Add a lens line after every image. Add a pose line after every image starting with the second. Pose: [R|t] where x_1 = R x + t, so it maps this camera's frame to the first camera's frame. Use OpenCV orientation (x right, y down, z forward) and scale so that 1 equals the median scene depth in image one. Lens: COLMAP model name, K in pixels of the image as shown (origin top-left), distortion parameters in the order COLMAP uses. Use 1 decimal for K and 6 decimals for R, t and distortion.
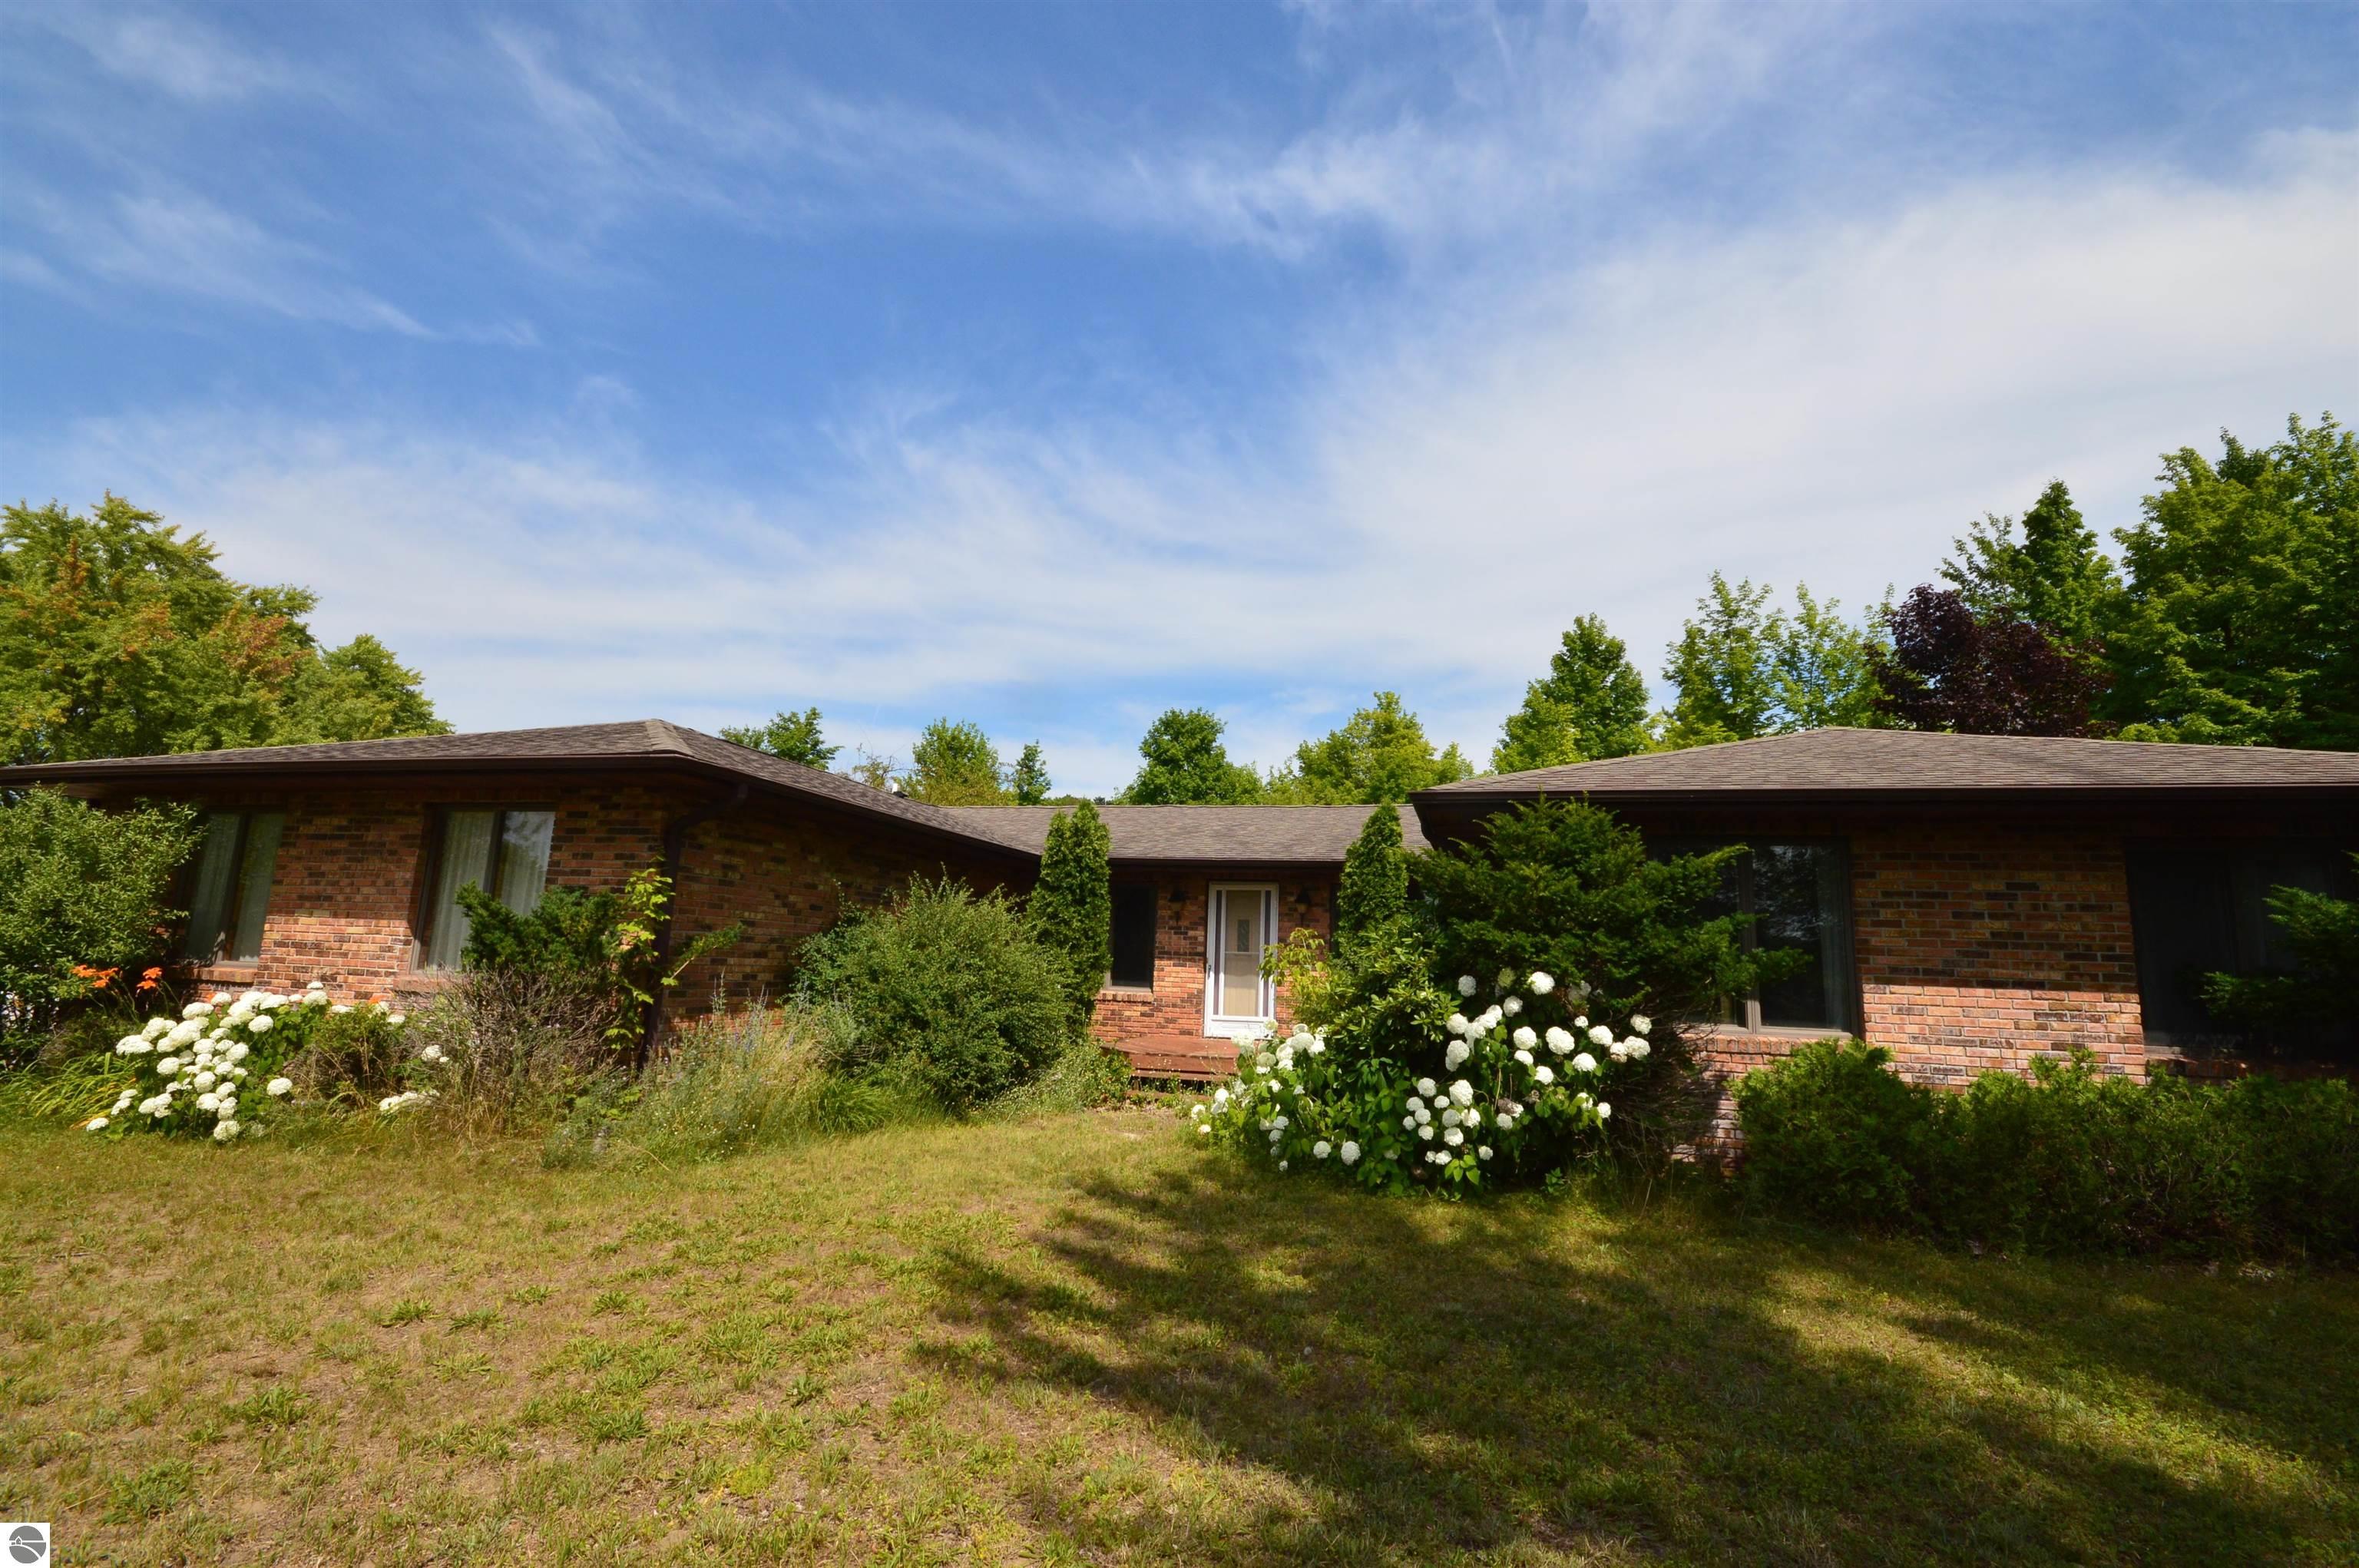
lens RADIAL K [[1030.5, 0, 1189.5], [0, 1030.5, 786.4], [0, 0, 1]] dist [-0.004269, -0.002063]
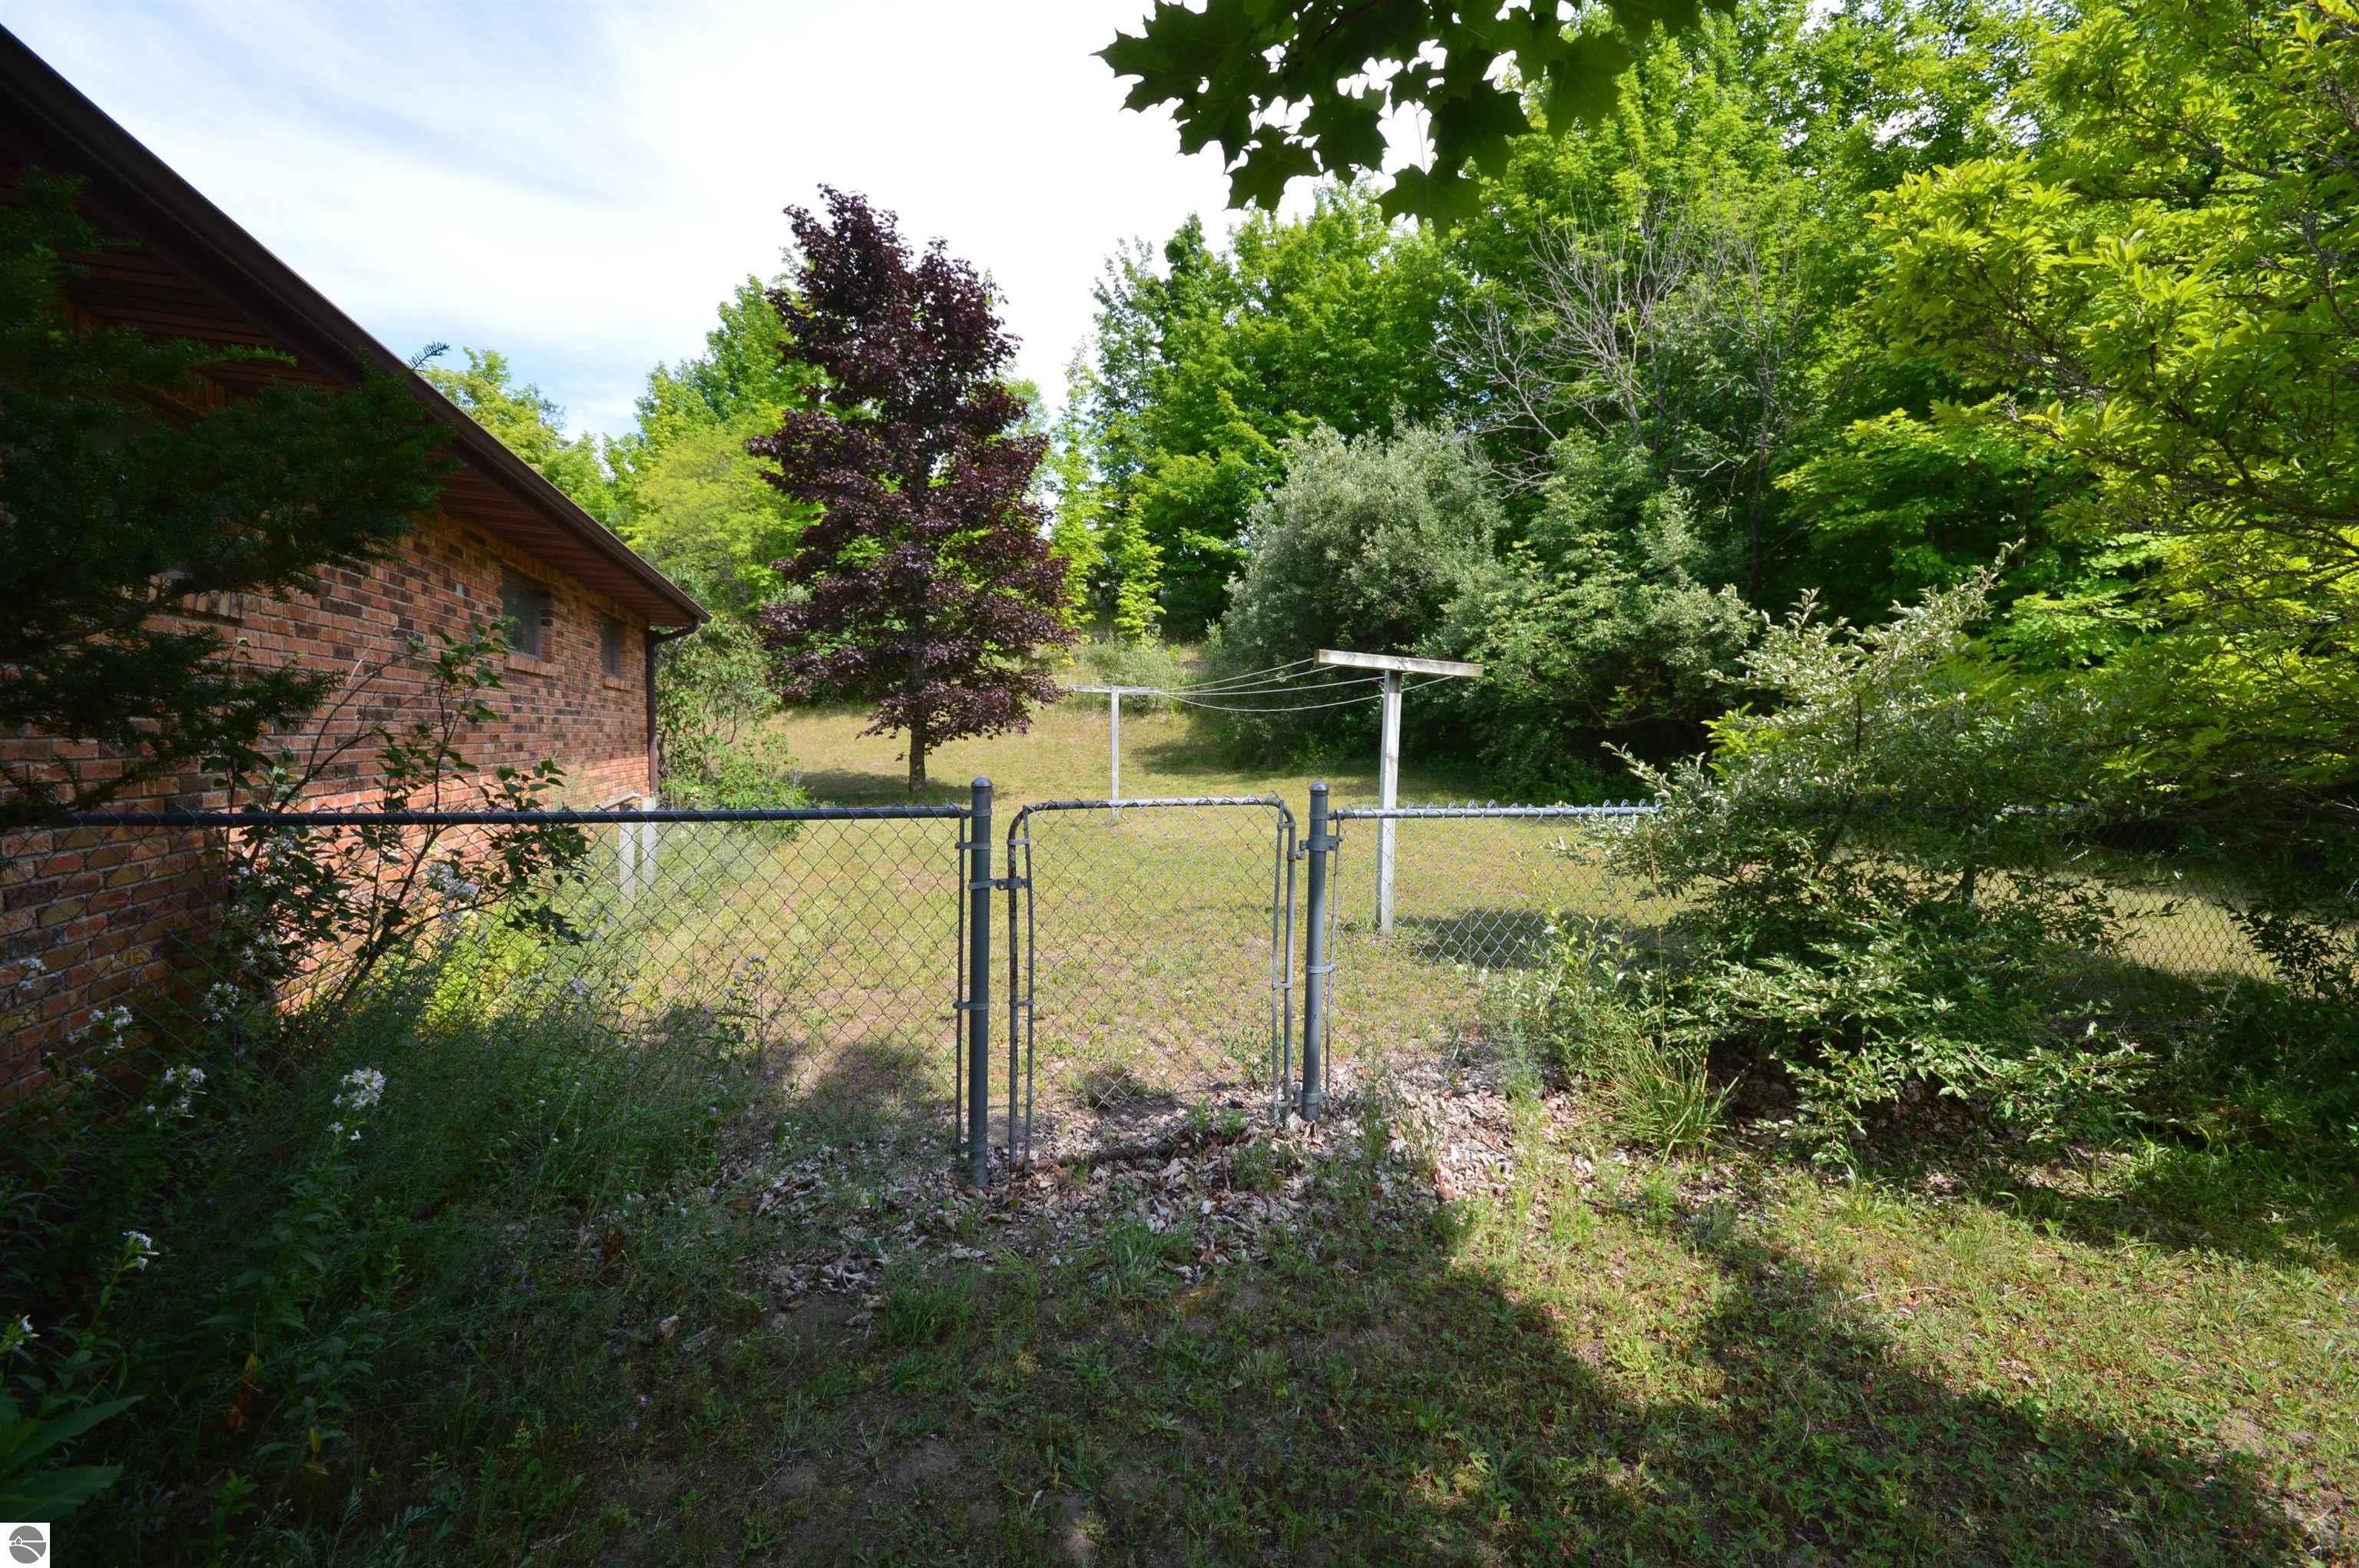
lens RADIAL K [[1030.5, 0, 1188.2], [0, 1030.5, 774.0], [0, 0, 1]] dist [-0.004269, -0.002063]
pose [[0.825177, -0.056649, 0.562027, 1.139205], [-0.071725, 0.976397, 0.203724, 0.119655], [-0.560302, -0.208420, 0.801637, 0.446876]]
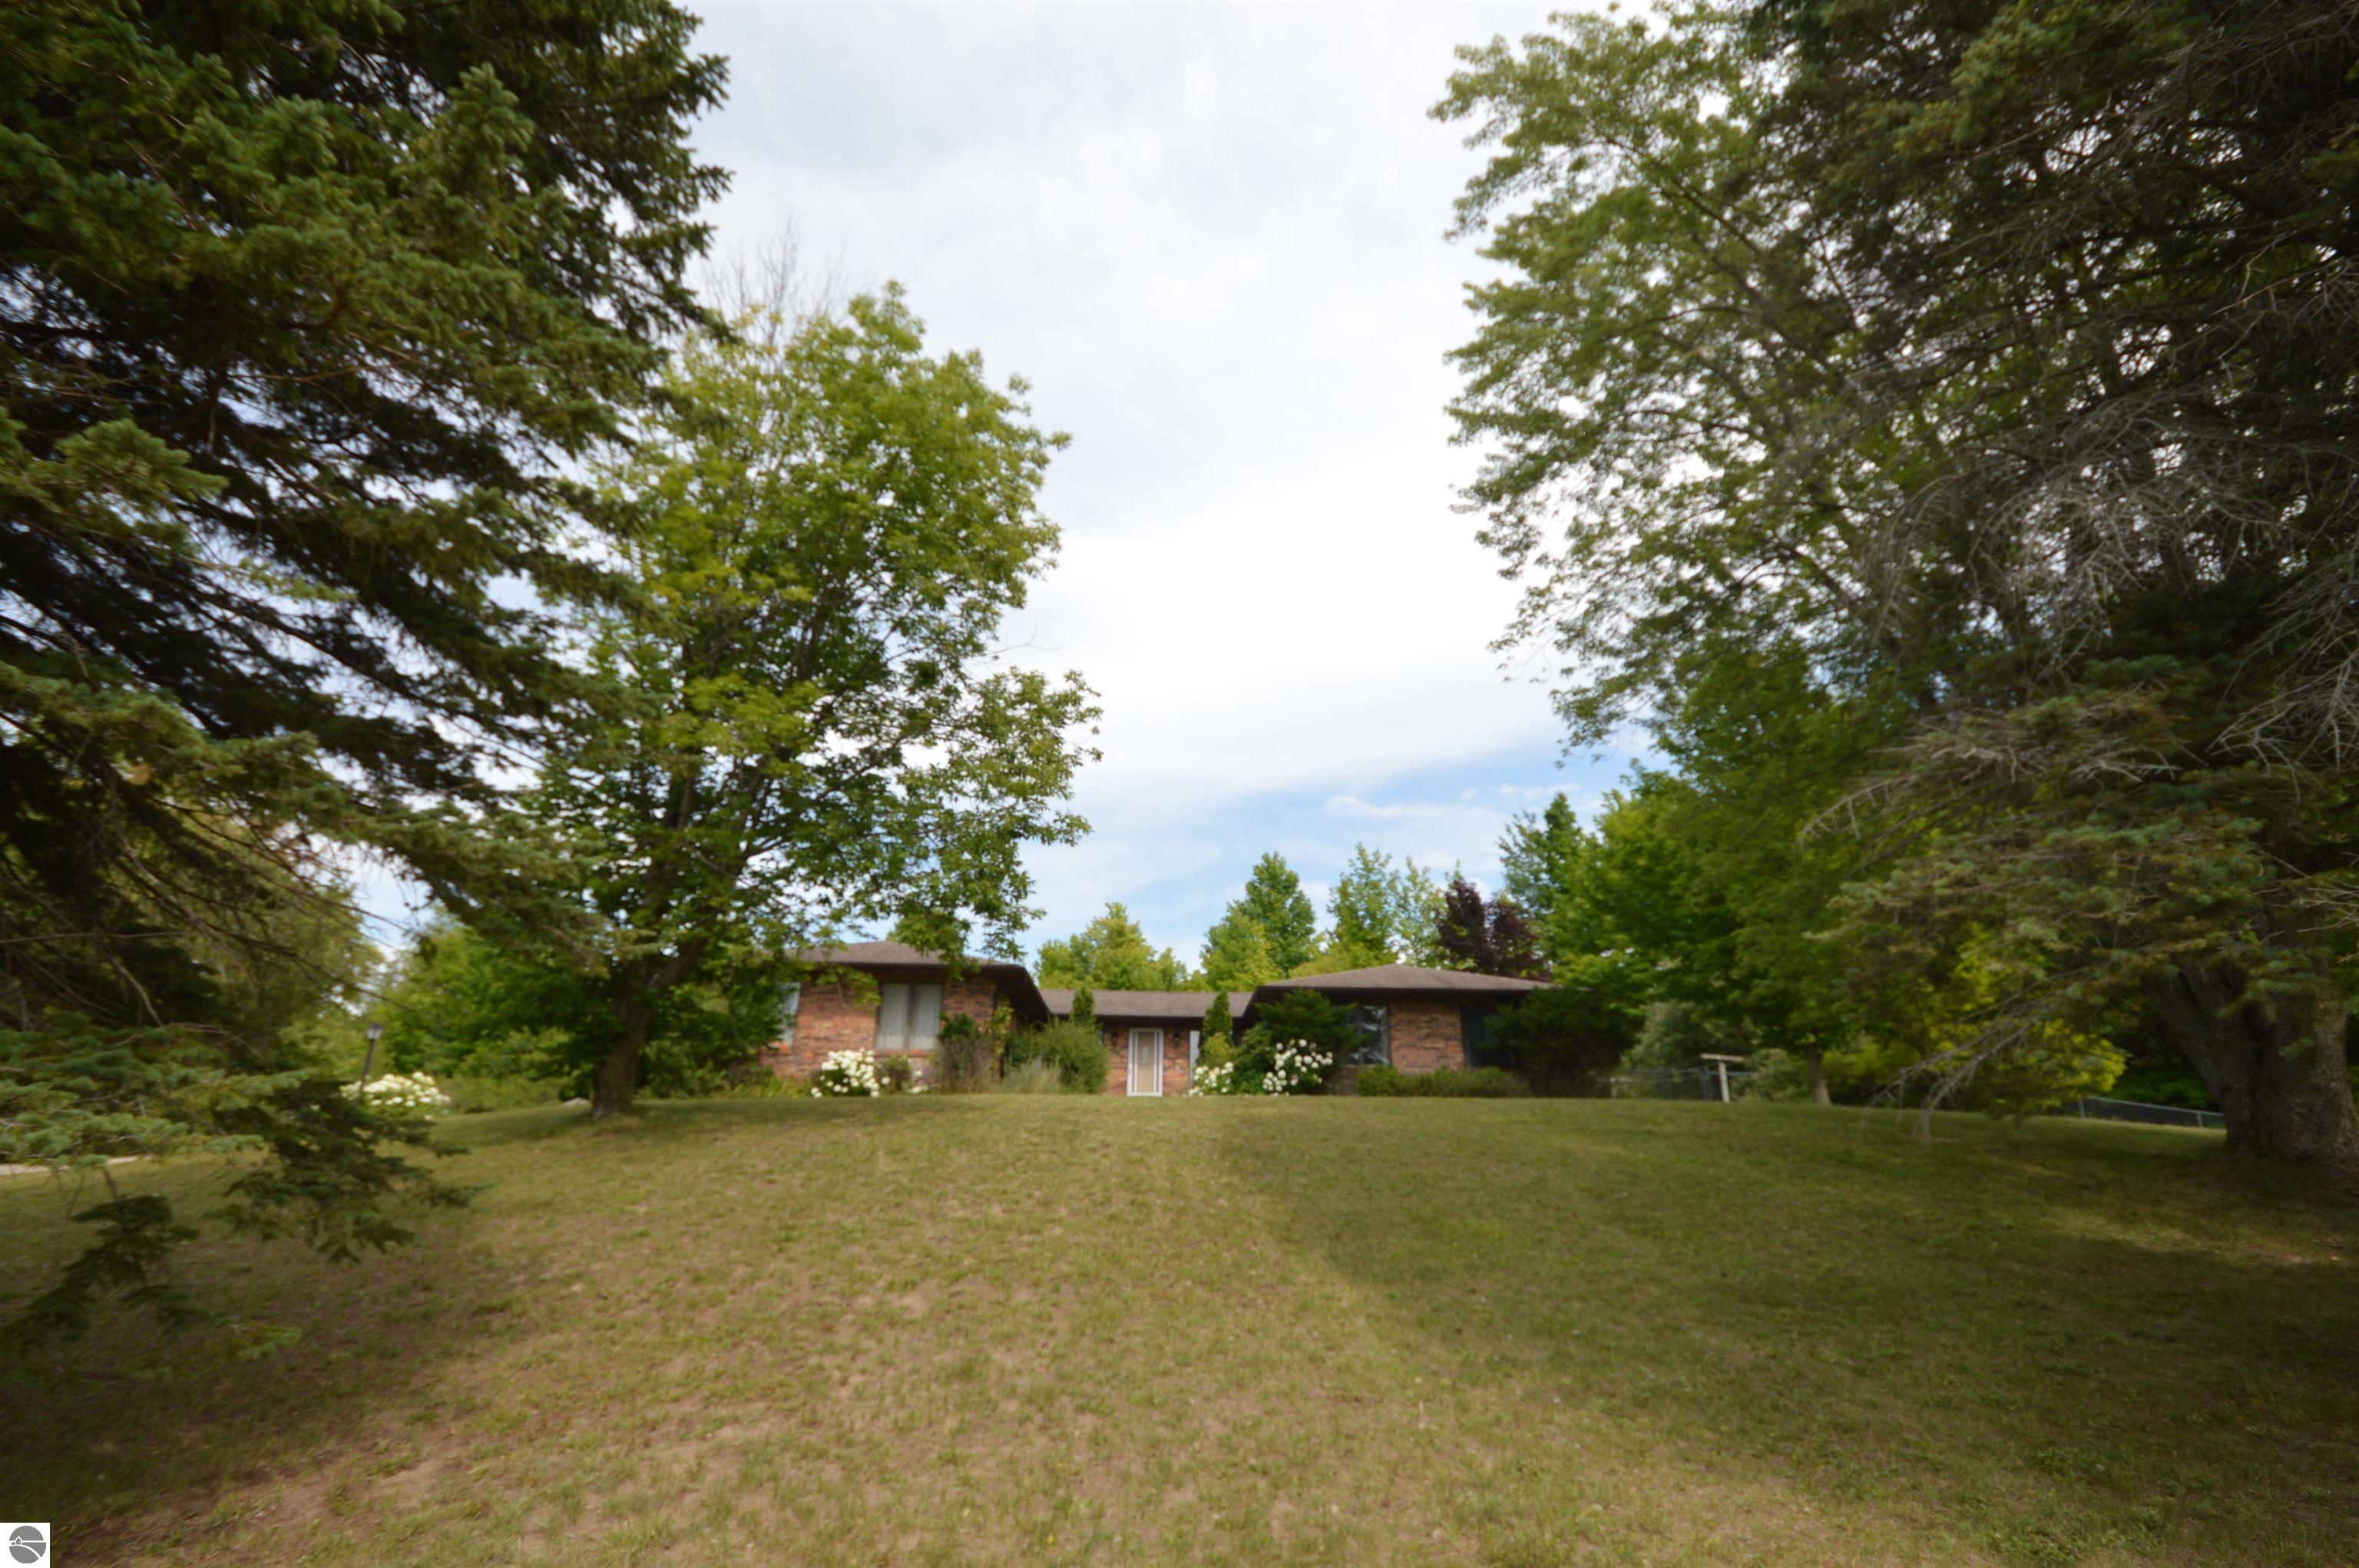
lens RADIAL K [[1086.1, 0, 1187.7], [0, 1086.1, 796.7], [0, 0, 1]] dist [0.005561, -0.004631]
pose [[0.951416, 0.077332, 0.298038, -0.782832], [-0.026938, 0.985141, -0.169620, 0.005454], [-0.306727, 0.153351, 0.939363, -1.617759]]
